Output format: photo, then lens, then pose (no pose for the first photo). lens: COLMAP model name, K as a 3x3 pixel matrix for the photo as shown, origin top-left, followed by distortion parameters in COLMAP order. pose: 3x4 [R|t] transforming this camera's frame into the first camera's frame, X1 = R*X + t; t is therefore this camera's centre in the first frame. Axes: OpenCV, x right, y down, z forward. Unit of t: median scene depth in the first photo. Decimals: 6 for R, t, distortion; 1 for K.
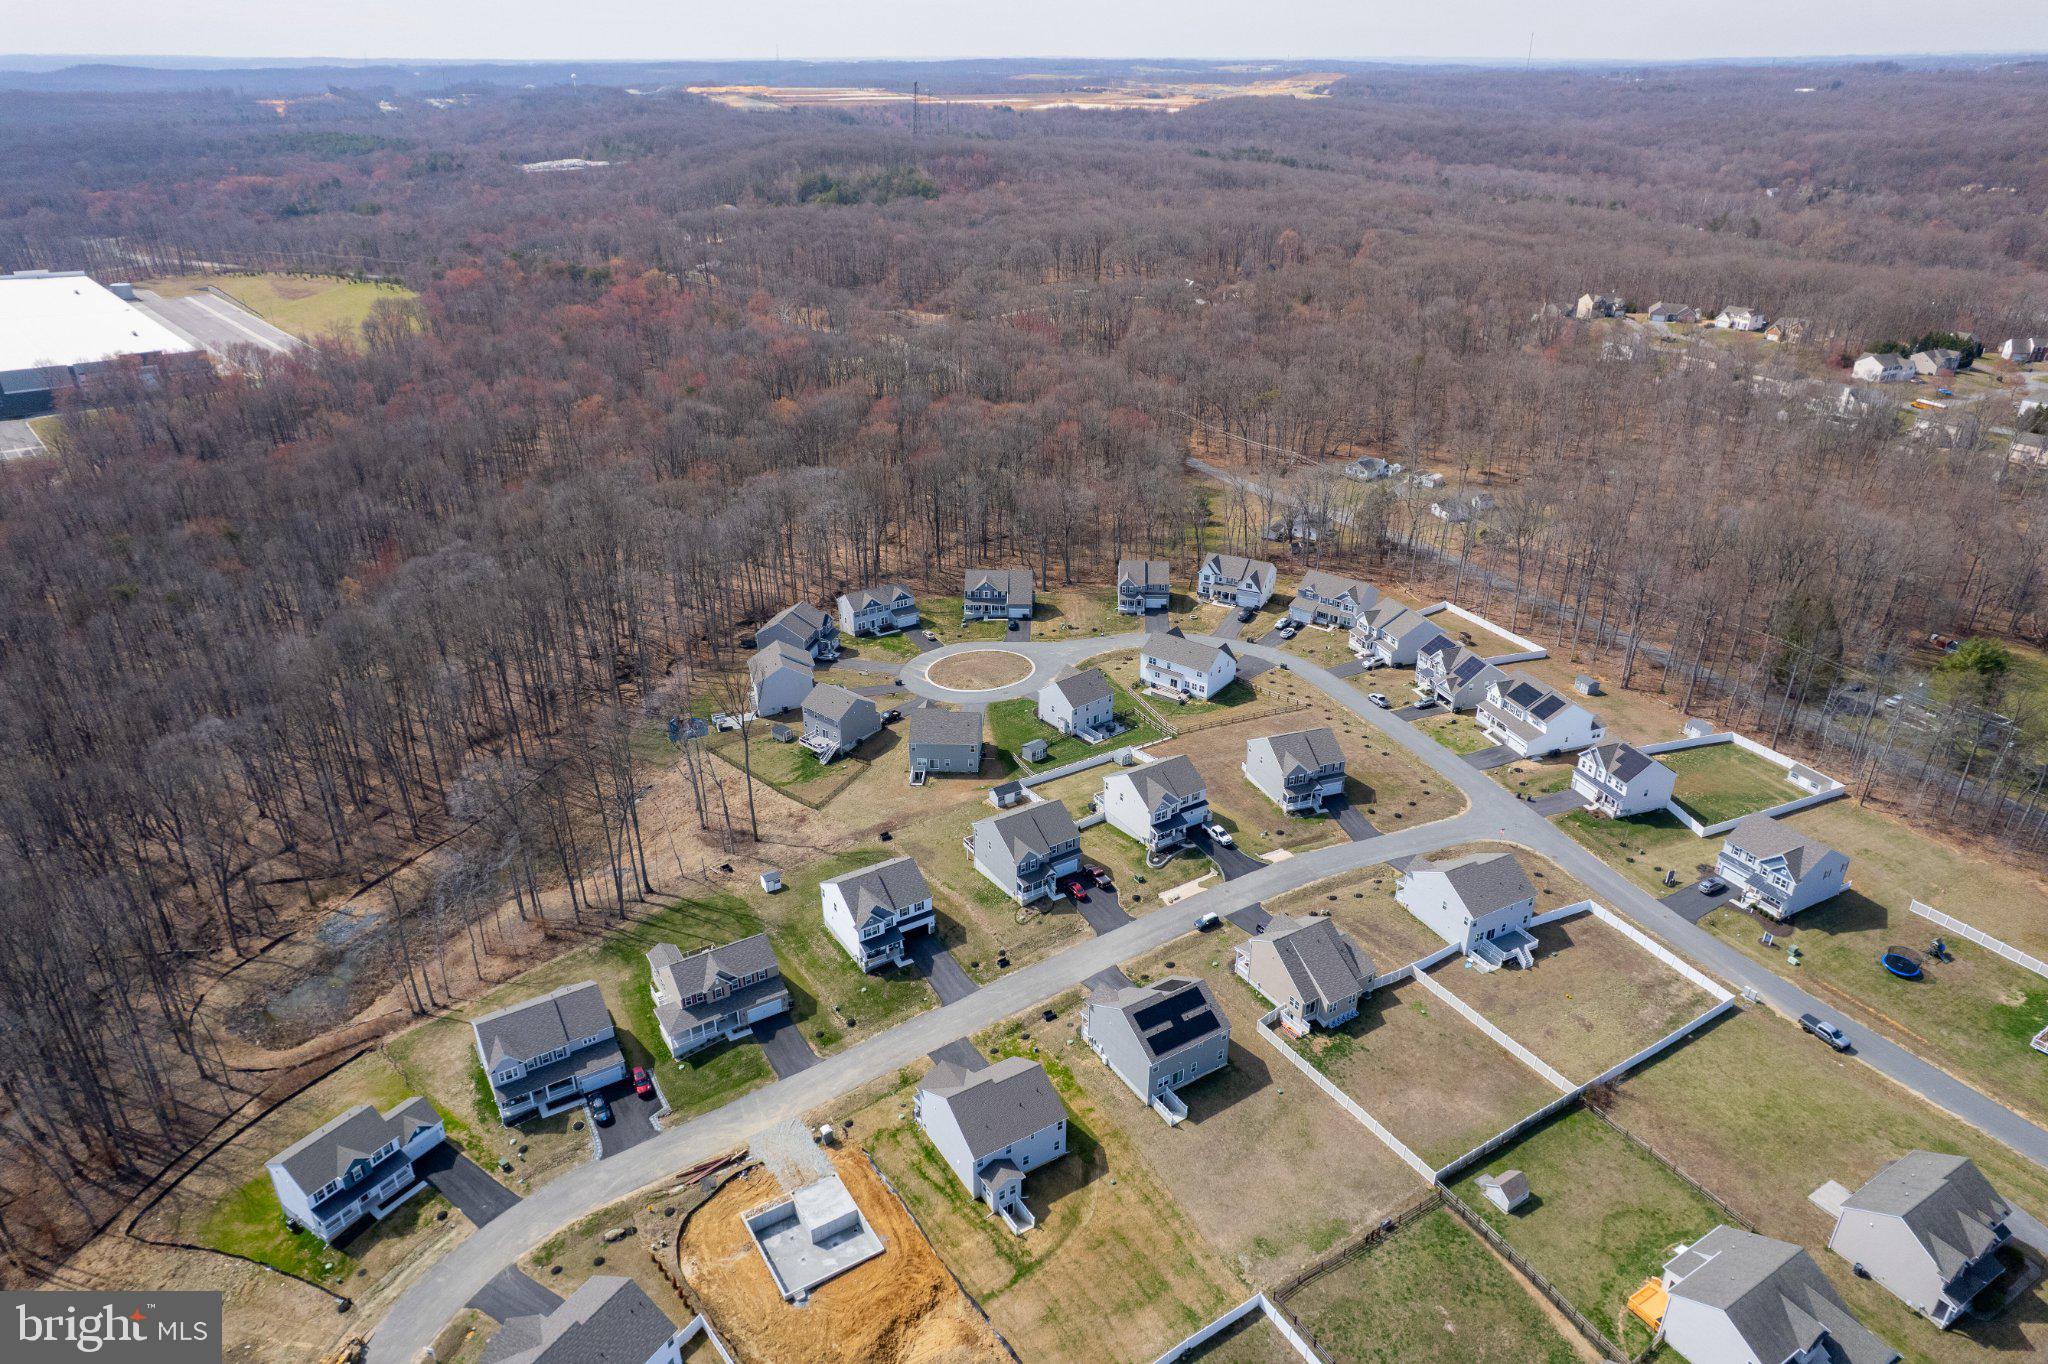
lens RADIAL K [[1307.0, 0, 1024.9], [0, 1307.0, 675.1], [0, 0, 1]] dist [-0.064414, 0.046036]
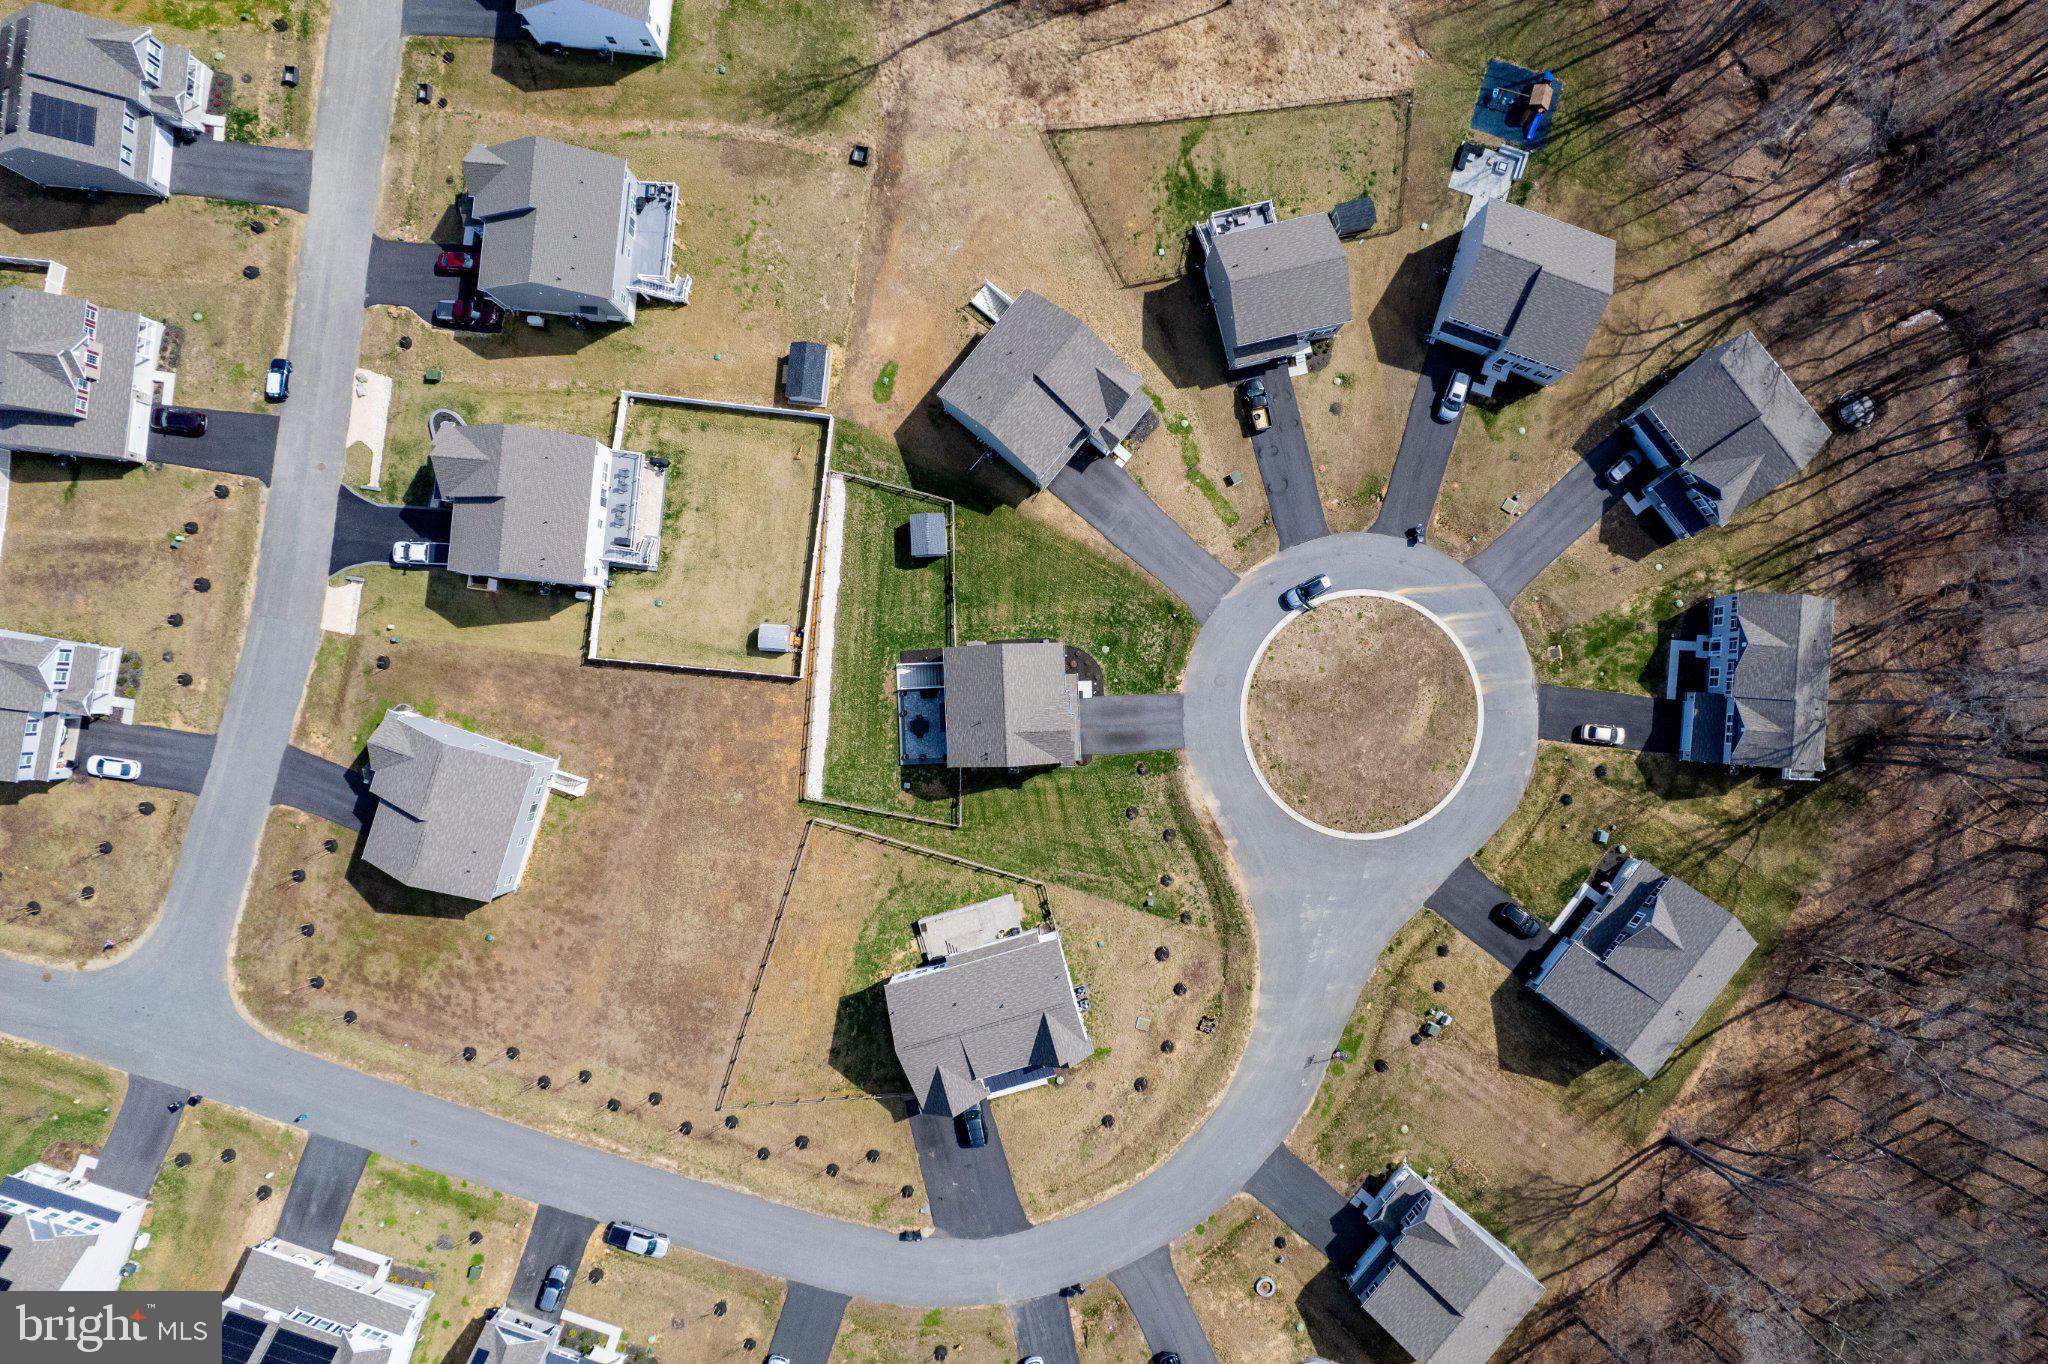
lens RADIAL K [[1307.0, 0, 1026.7], [0, 1307.0, 684.9], [0, 0, 1]] dist [-0.064414, 0.046036]
pose [[-0.601787, 0.798655, -0.001455, 0.026262], [-0.338036, -0.253059, 0.906473, -0.354878], [0.723591, 0.545996, 0.422261, 0.714278]]
